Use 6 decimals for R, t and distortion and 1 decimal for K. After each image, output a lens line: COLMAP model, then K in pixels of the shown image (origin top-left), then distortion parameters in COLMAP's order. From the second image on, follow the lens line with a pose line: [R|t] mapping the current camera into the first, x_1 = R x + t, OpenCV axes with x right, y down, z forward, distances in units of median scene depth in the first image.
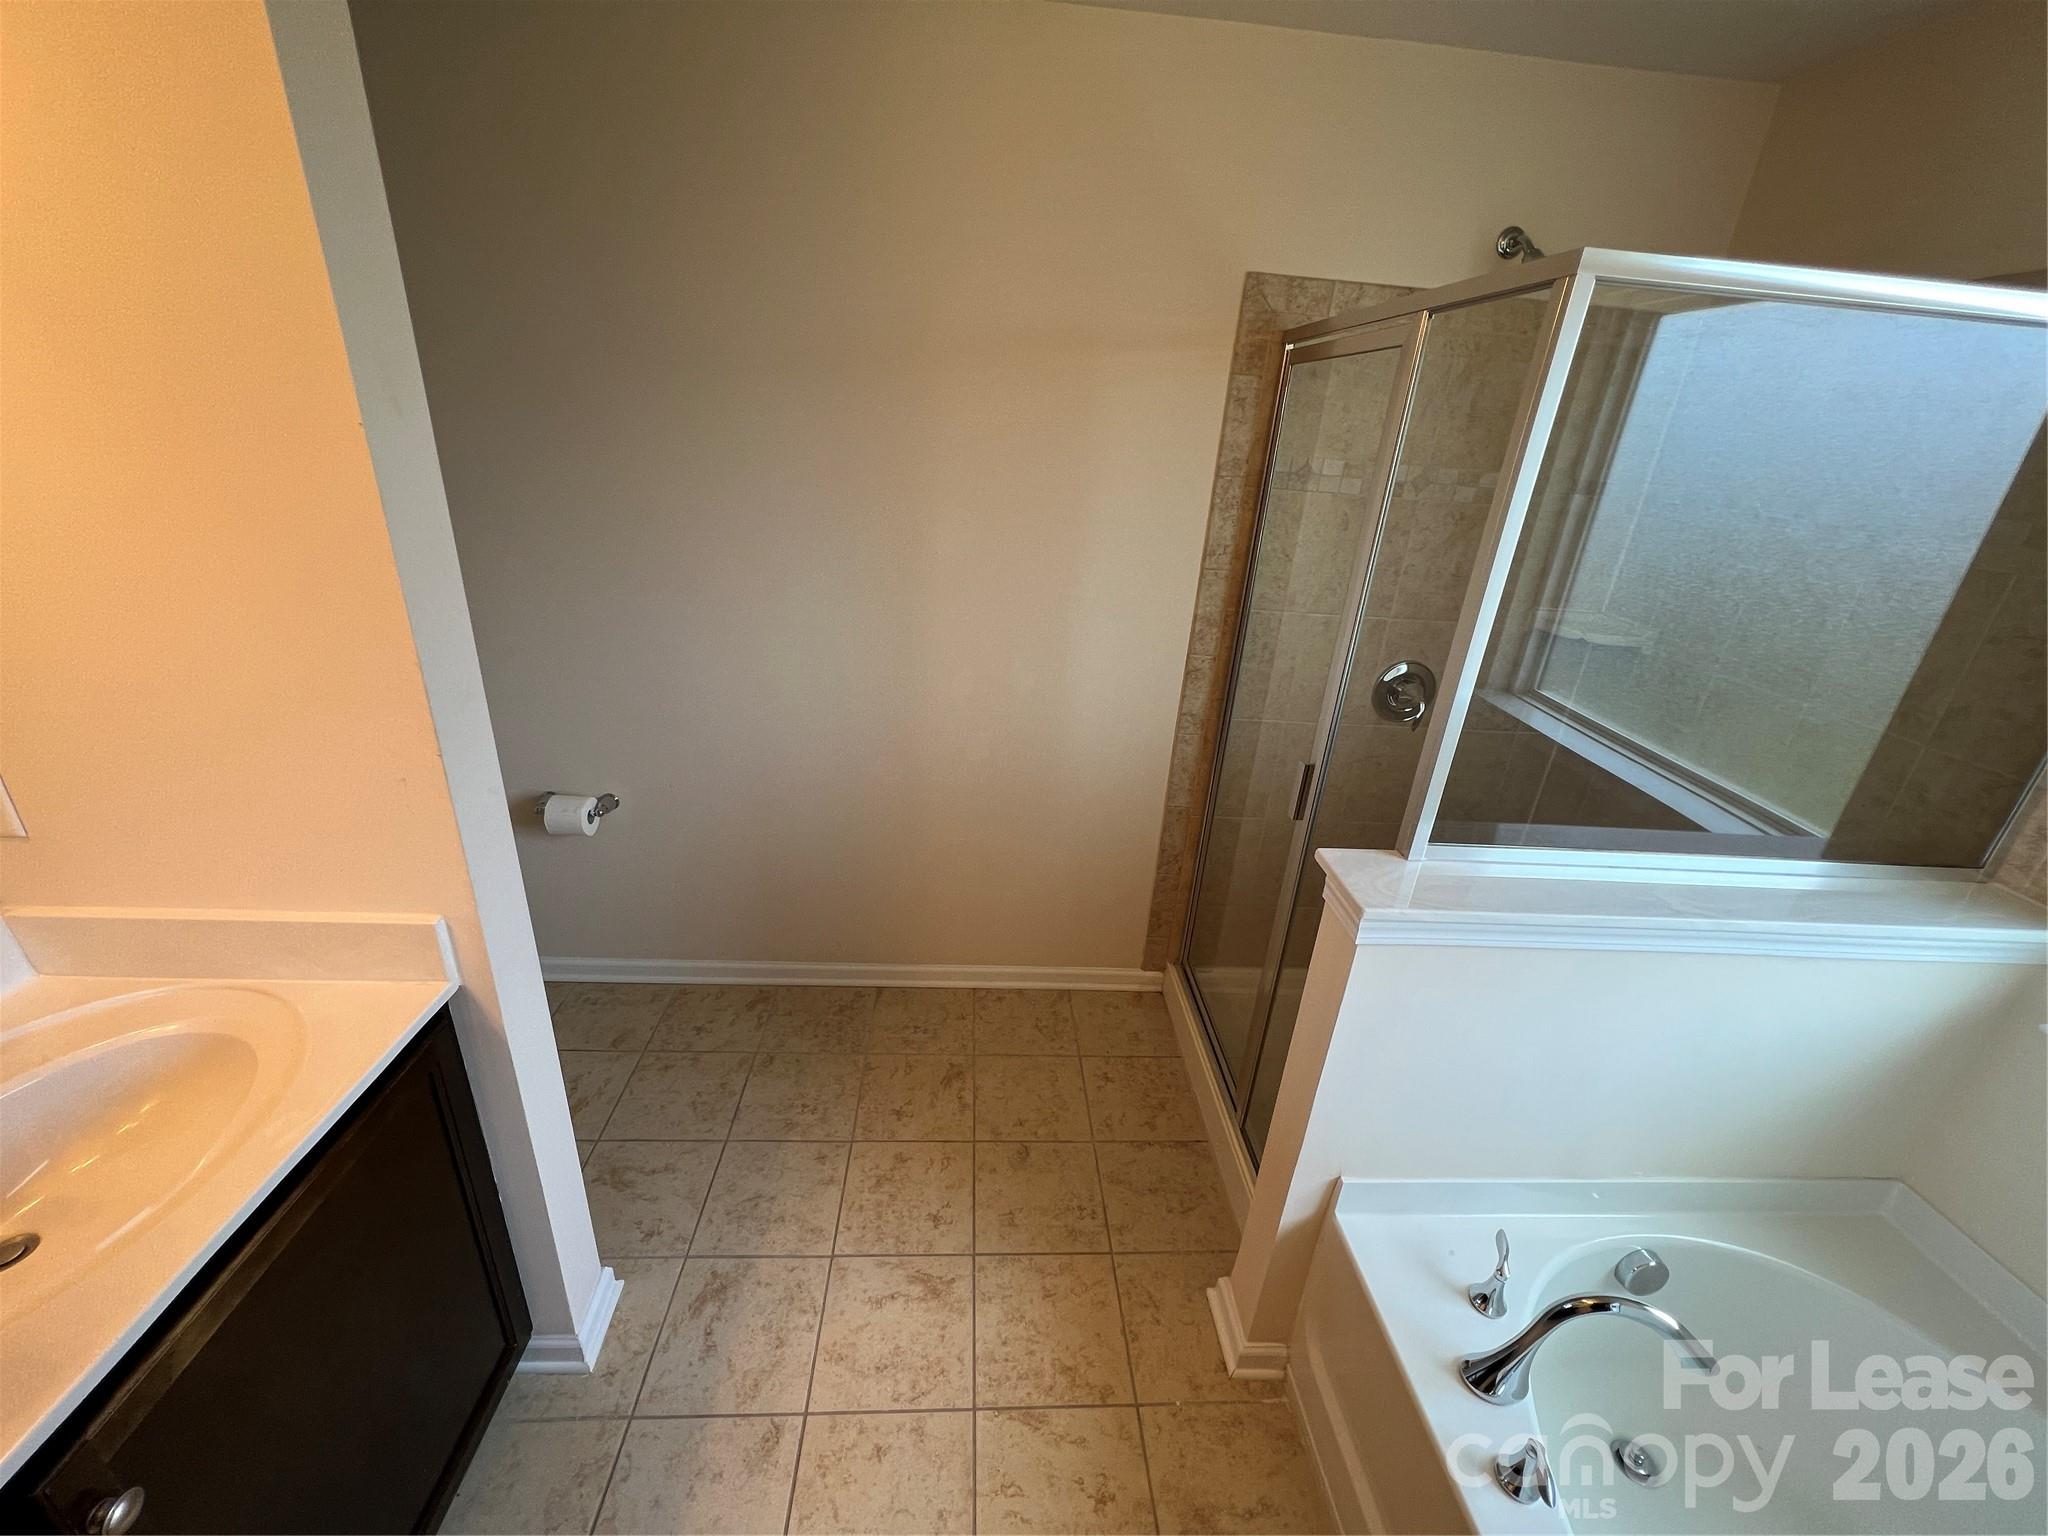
lens RADIAL K [[816.9, 0, 1028.7], [0, 816.9, 774.2], [0, 0, 1]] dist [0.002998, 0.000641]
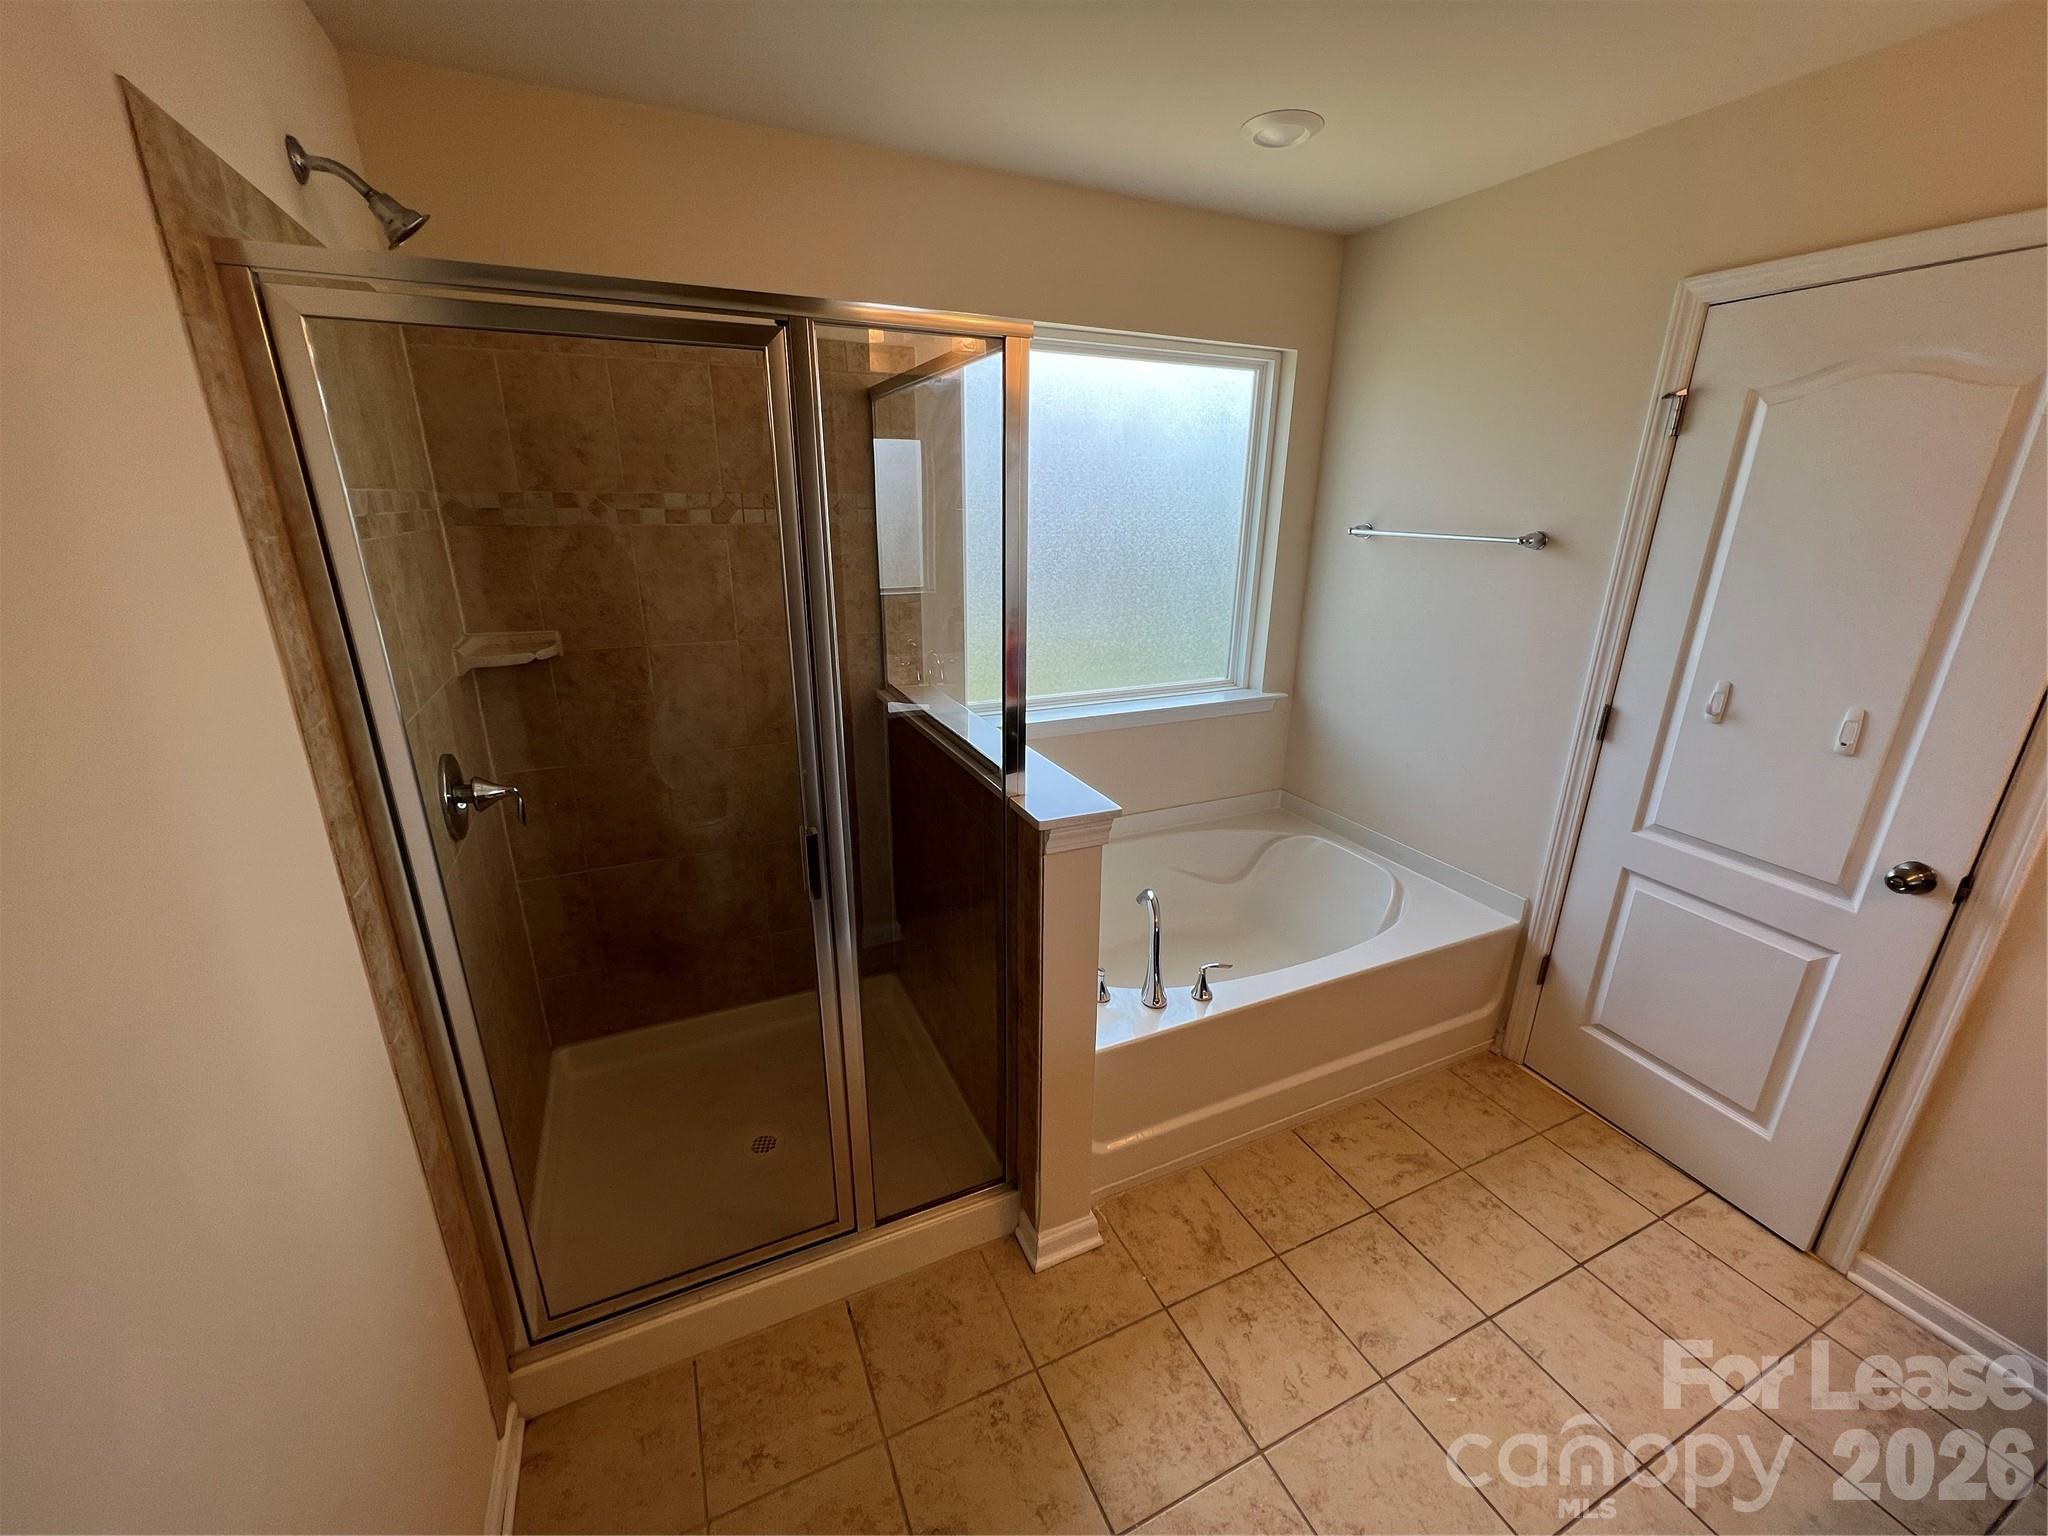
lens RADIAL K [[816.9, 0, 1030.1], [0, 816.9, 767.0], [0, 0, 1]] dist [0.002998, 0.000641]
pose [[-0.363008, -0.362753, 0.858275, -0.462686], [0.338079, 0.807063, 0.484098, -0.413760], [-0.868290, 0.465896, -0.170331, 0.926145]]
